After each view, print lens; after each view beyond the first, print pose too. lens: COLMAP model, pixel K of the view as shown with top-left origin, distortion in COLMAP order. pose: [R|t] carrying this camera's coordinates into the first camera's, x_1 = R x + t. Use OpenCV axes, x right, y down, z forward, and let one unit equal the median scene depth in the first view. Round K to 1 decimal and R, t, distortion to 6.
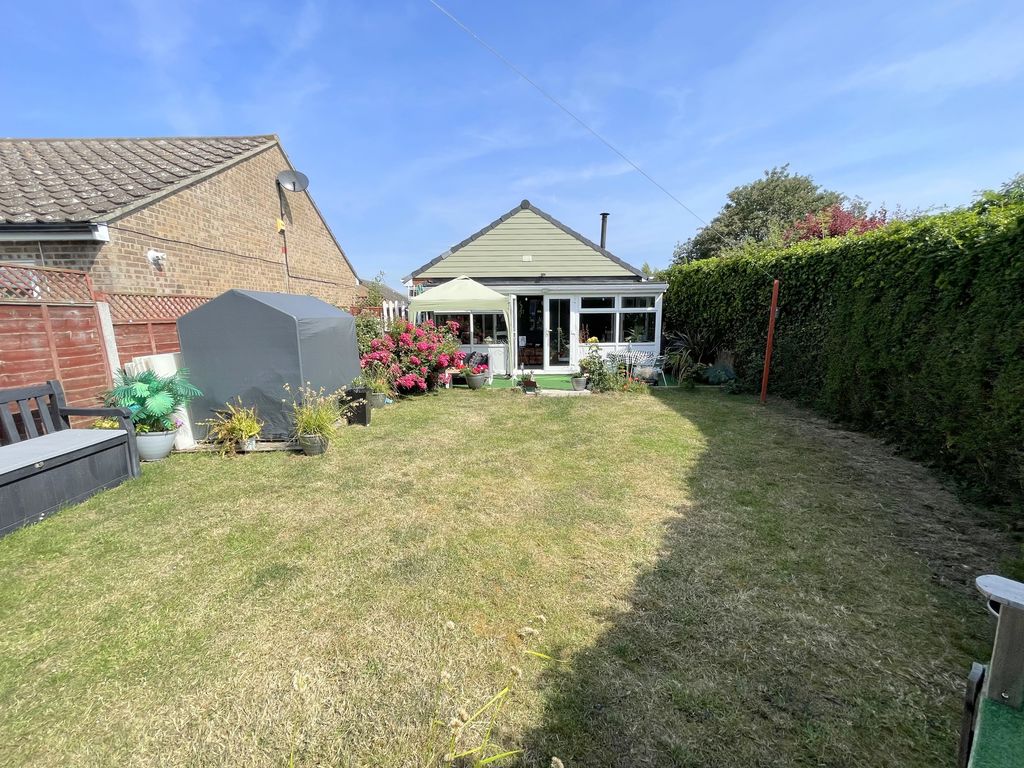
lens RADIAL K [[416.4, 0, 509.1], [0, 416.4, 379.8], [0, 0, 1]] dist [-0.001902, -0.000074]
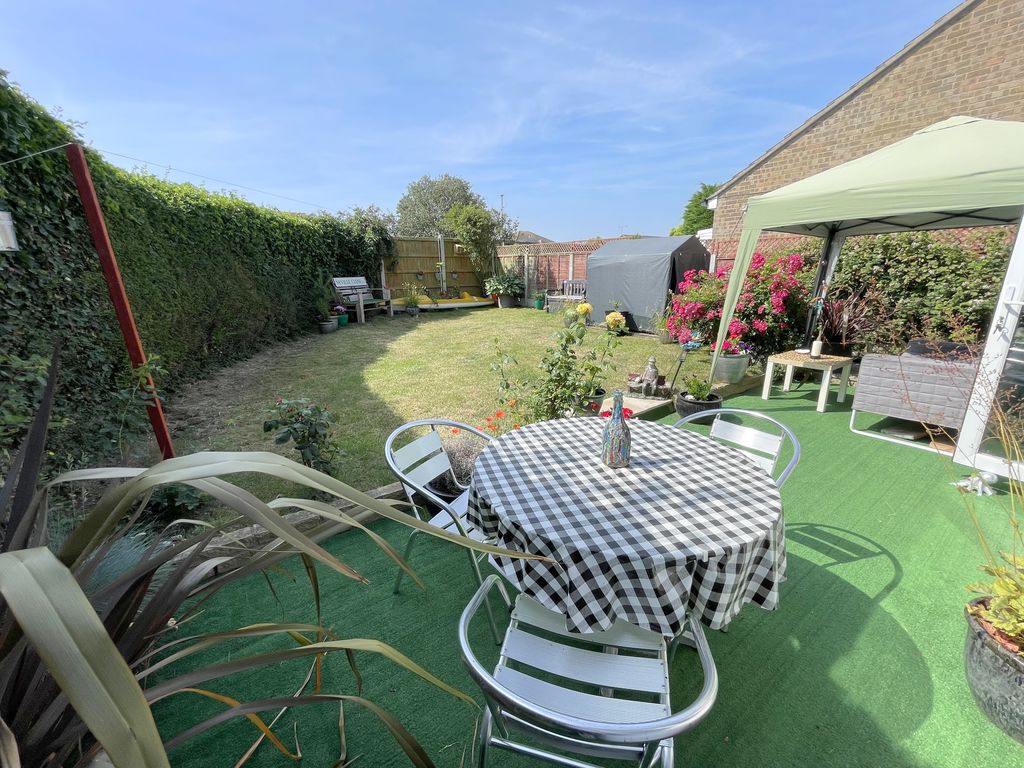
lens RADIAL K [[416.4, 0, 513.6], [0, 416.4, 379.8], [0, 0, 1]] dist [-0.001902, -0.000074]
pose [[-0.806676, 0.171299, -0.565624, 0.485725], [-0.072155, 0.921366, 0.381941, -0.179202], [0.586573, 0.348915, -0.730883, 1.285439]]
